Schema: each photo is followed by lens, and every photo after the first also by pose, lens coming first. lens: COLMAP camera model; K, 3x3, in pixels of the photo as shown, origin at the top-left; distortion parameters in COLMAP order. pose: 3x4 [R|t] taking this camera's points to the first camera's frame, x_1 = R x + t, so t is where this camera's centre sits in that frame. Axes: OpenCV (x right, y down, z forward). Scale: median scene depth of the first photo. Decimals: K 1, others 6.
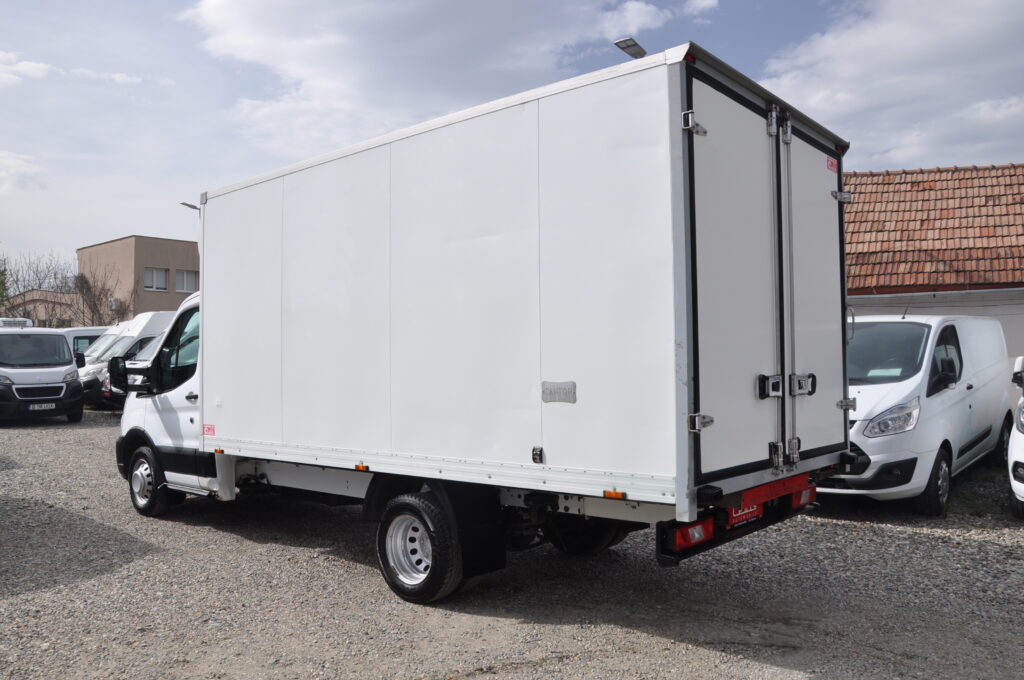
lens RADIAL K [[810.3, 0, 512.0], [0, 810.3, 340.0], [0, 0, 1]] dist [-0.106350, 0.107263]
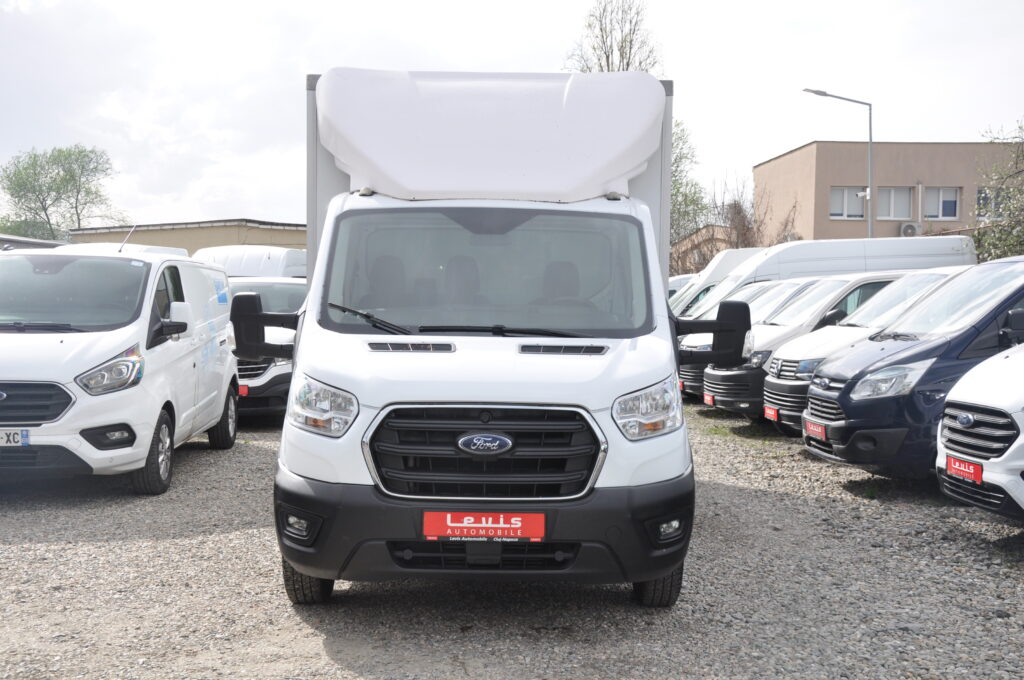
lens RADIAL K [[1219.5, 0, 512.0], [0, 1219.5, 340.0], [0, 0, 1]] dist [0.120175, 0.039252]
pose [[0.722031, 0.021159, -0.691537, 0.698660], [0.005078, 0.999343, 0.035879, 0.021683], [0.691842, -0.029417, 0.721450, 0.250911]]
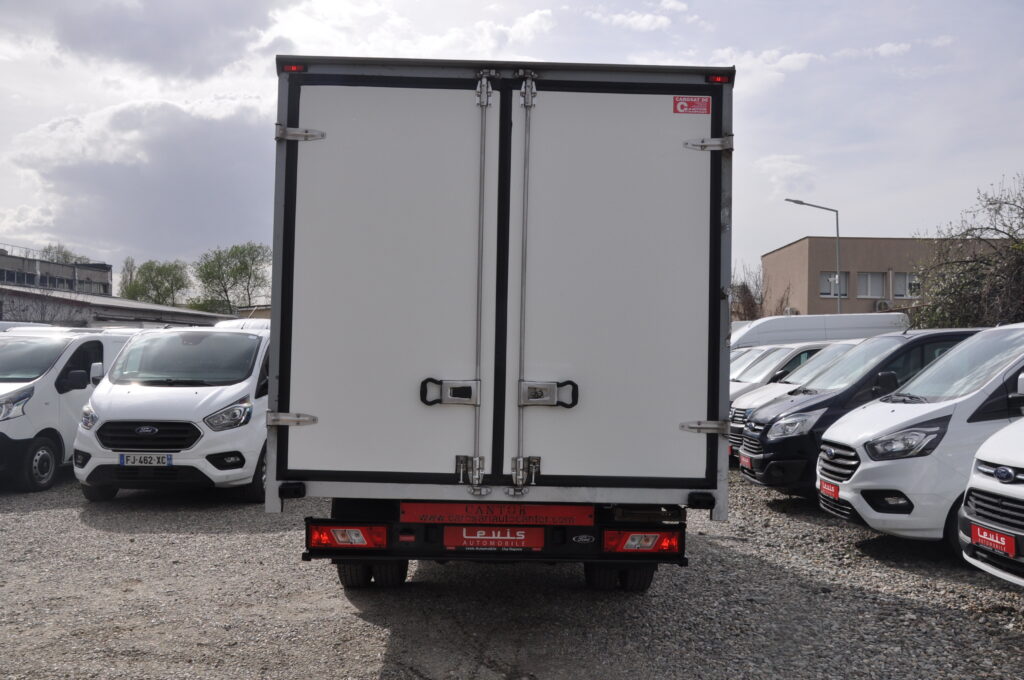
lens RADIAL K [[968.7, 0, 512.0], [0, 968.7, 340.0], [0, 0, 1]] dist [-0.020813, 0.021062]
pose [[0.669925, -0.015167, -0.742274, 0.874510], [0.003635, 0.999846, -0.017149, 0.013861], [0.742420, 0.008790, 0.669877, 0.244097]]
